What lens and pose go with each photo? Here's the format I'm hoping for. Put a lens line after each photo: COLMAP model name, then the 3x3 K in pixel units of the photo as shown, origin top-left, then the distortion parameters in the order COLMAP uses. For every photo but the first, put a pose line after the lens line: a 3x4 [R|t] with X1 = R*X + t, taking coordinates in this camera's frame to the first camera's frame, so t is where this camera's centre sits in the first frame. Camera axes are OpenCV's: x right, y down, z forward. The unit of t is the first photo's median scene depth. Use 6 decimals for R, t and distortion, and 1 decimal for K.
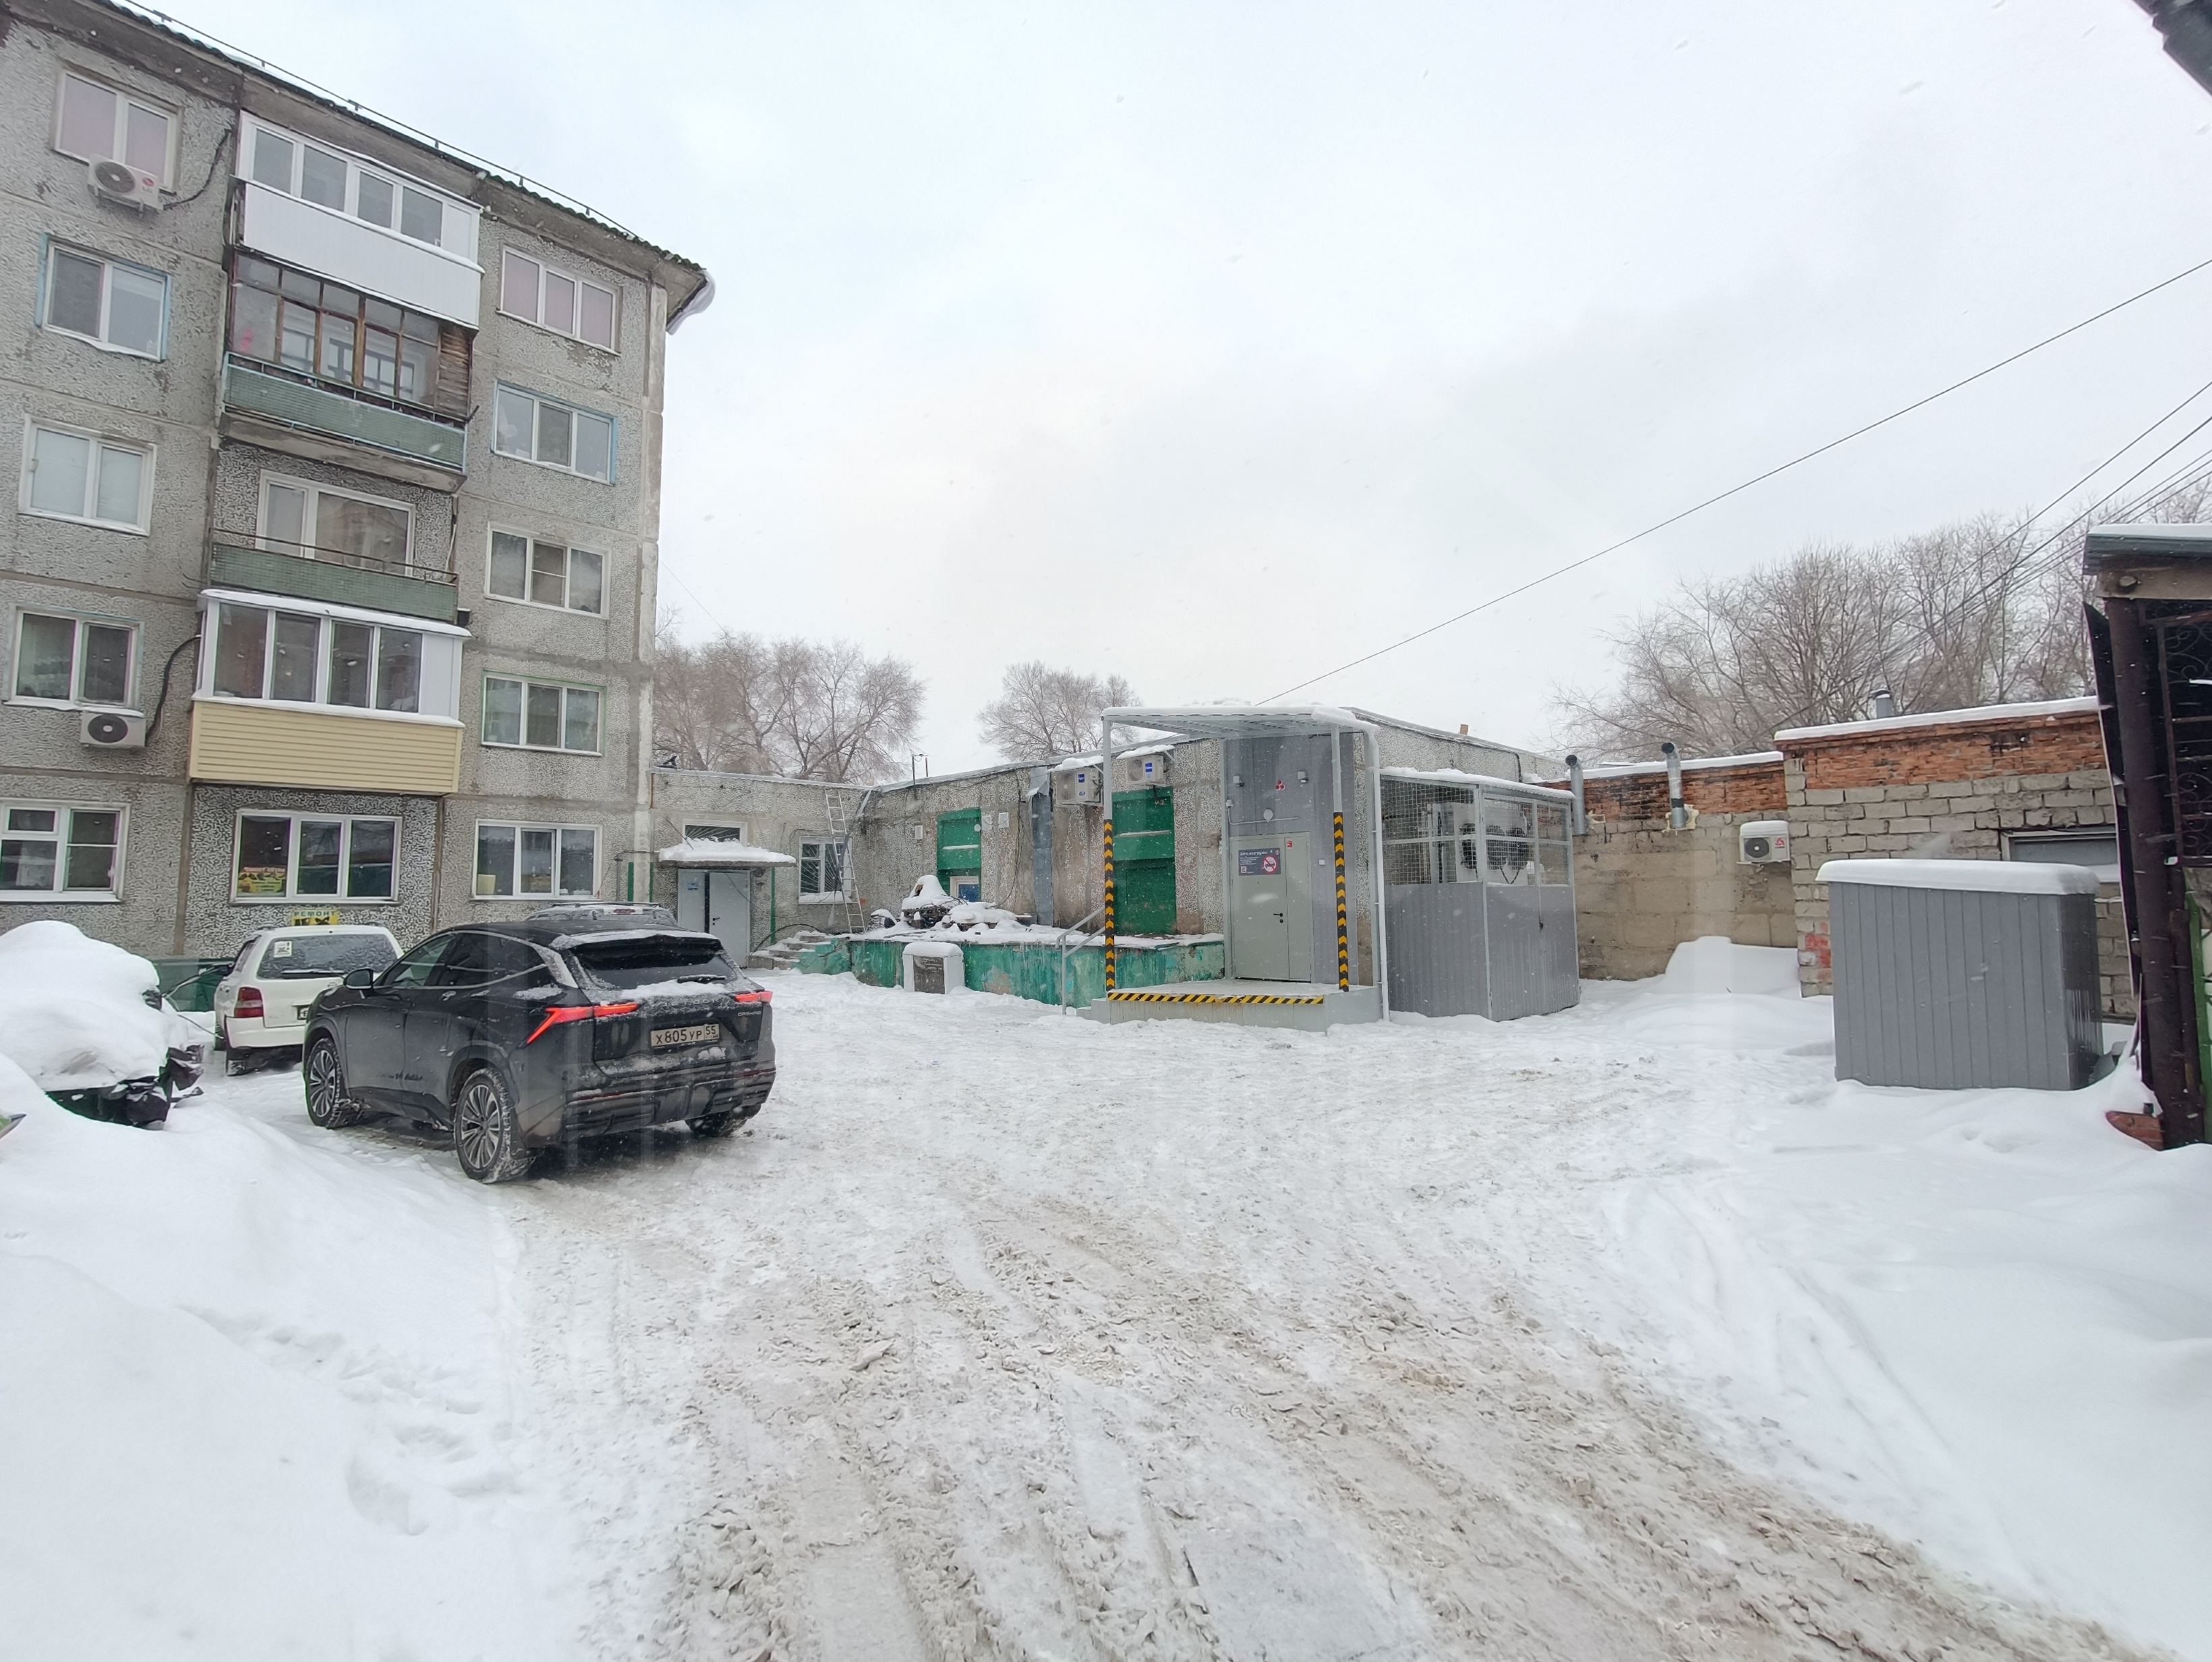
lens RADIAL K [[1003.4, 0, 1108.3], [0, 1003.4, 827.4], [0, 0, 1]] dist [0.000096, 0.000749]
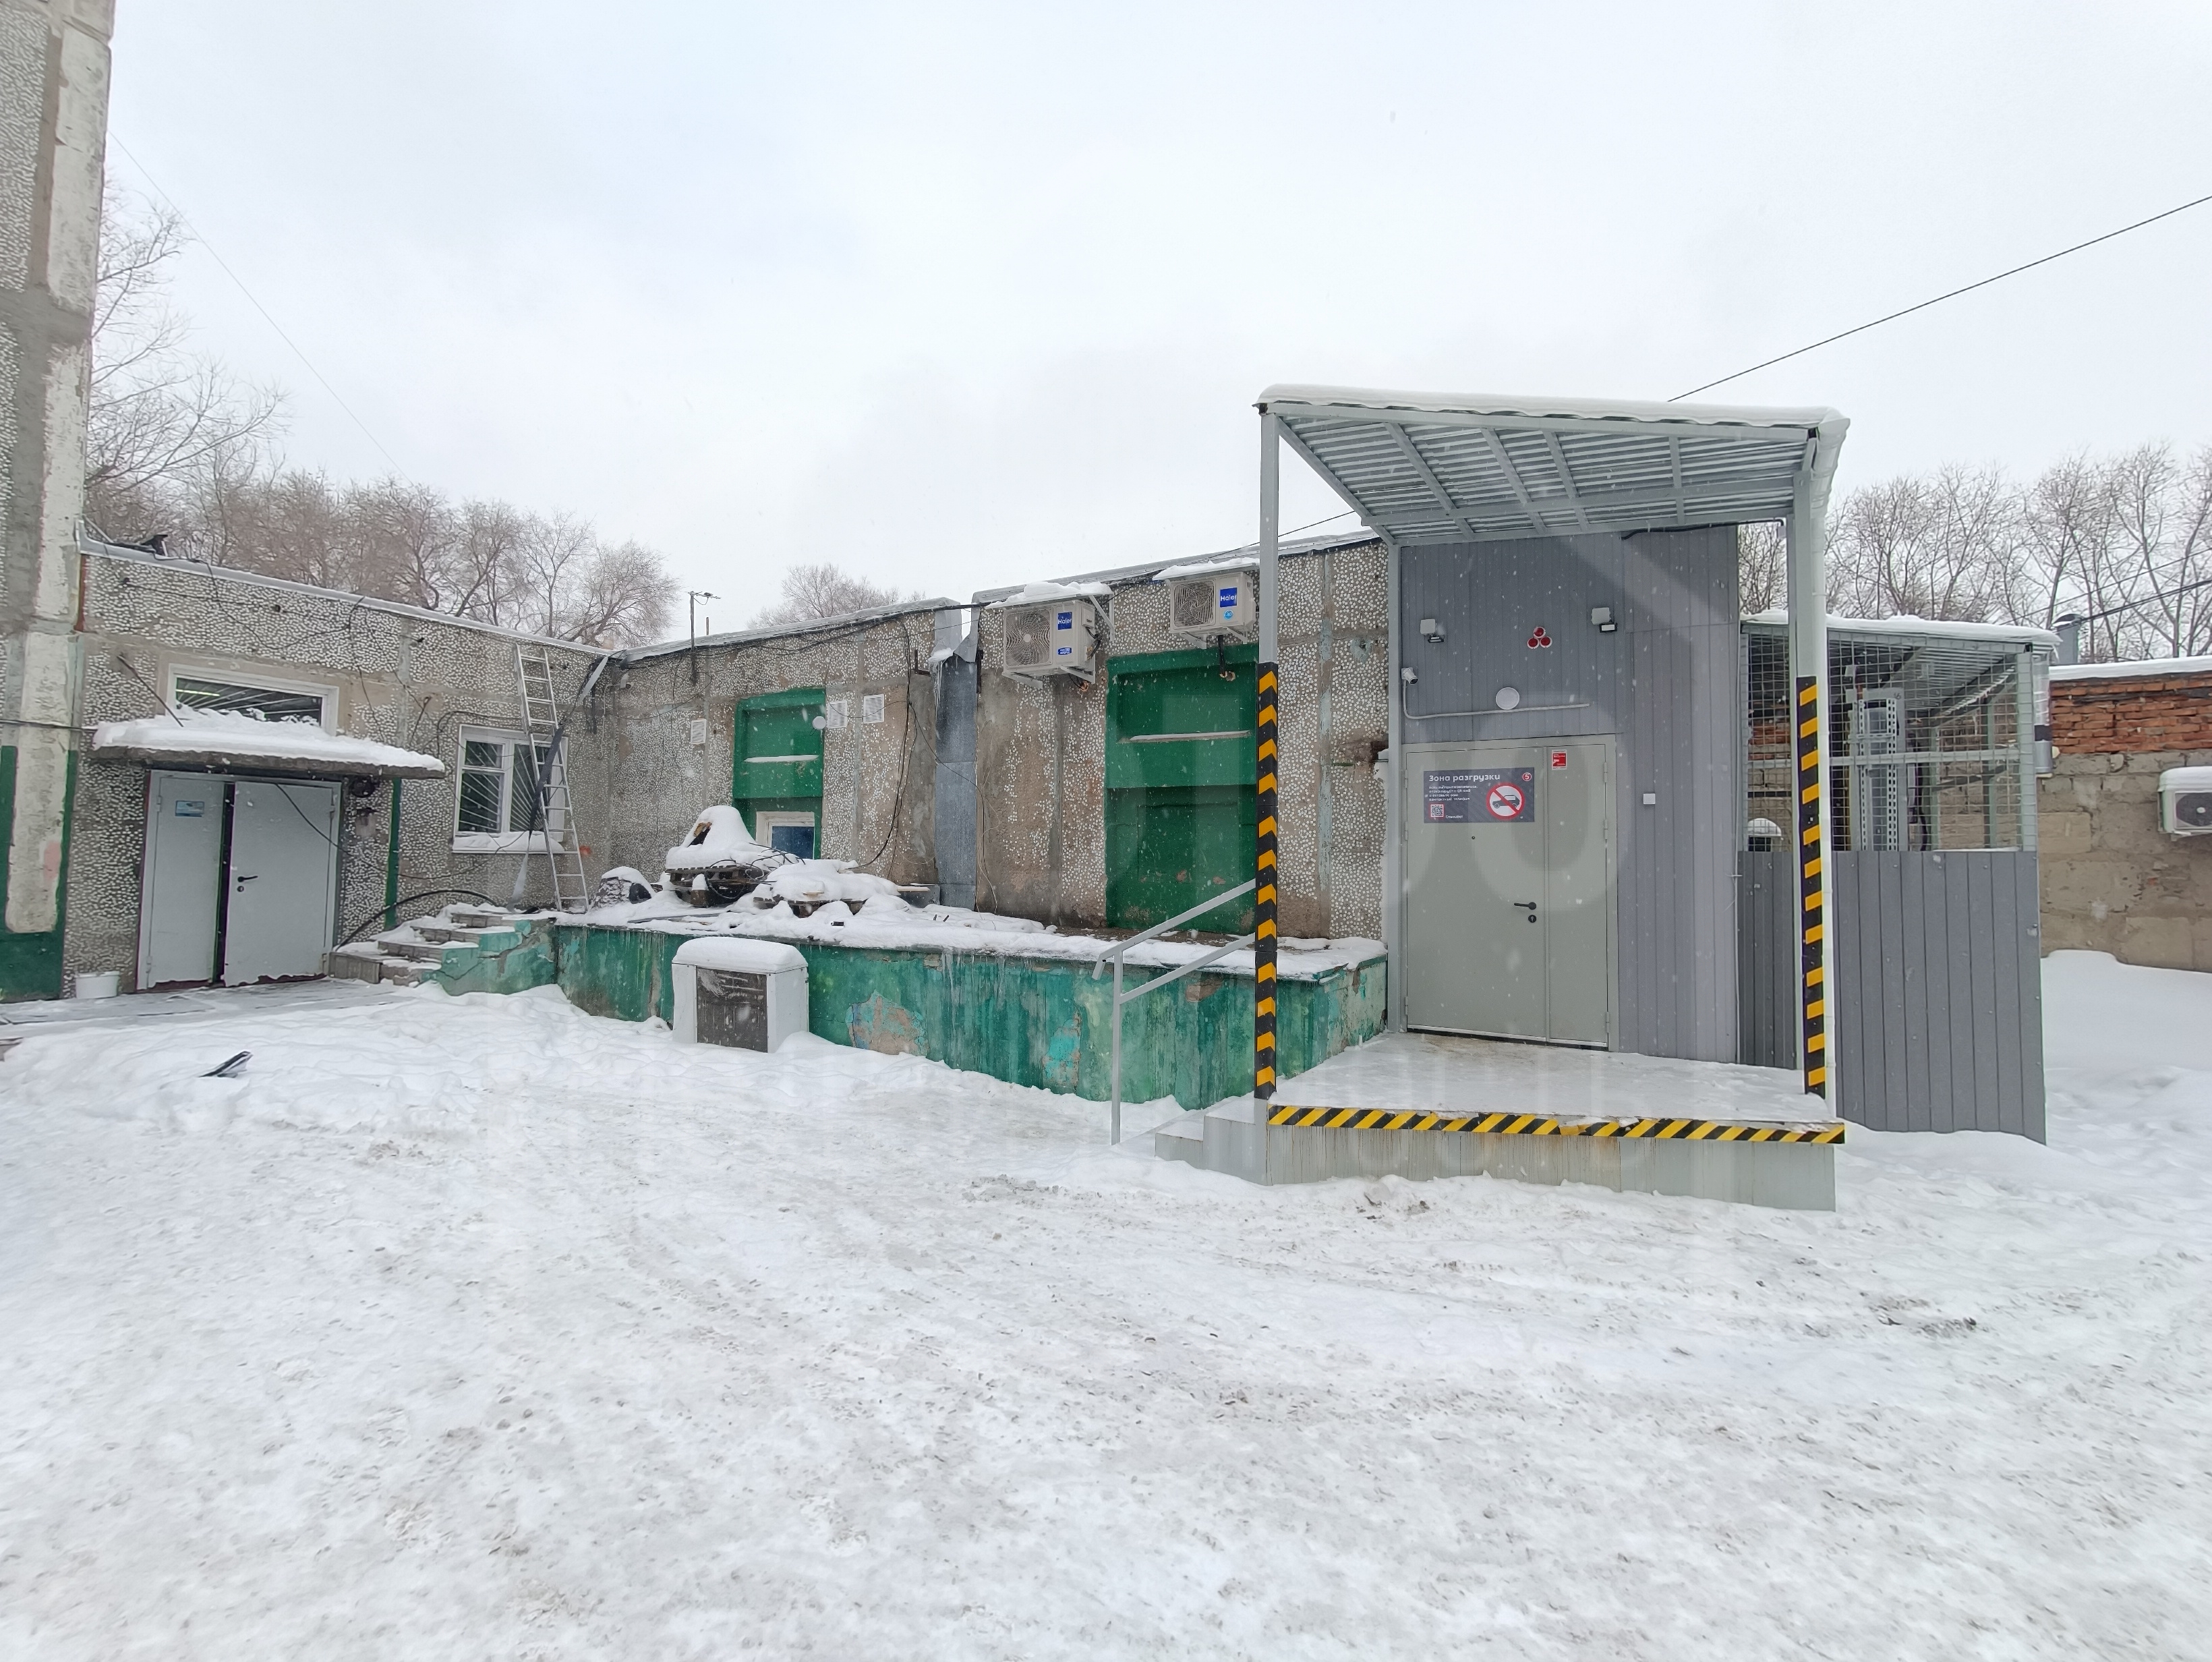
lens RADIAL K [[1003.4, 0, 1104.3], [0, 1003.4, 830.2], [0, 0, 1]] dist [0.000096, 0.000749]
pose [[0.971630, 0.036500, 0.233672, -0.108053], [-0.046184, 0.998280, 0.036102, 0.032744], [-0.231953, -0.045869, 0.971645, 0.444840]]
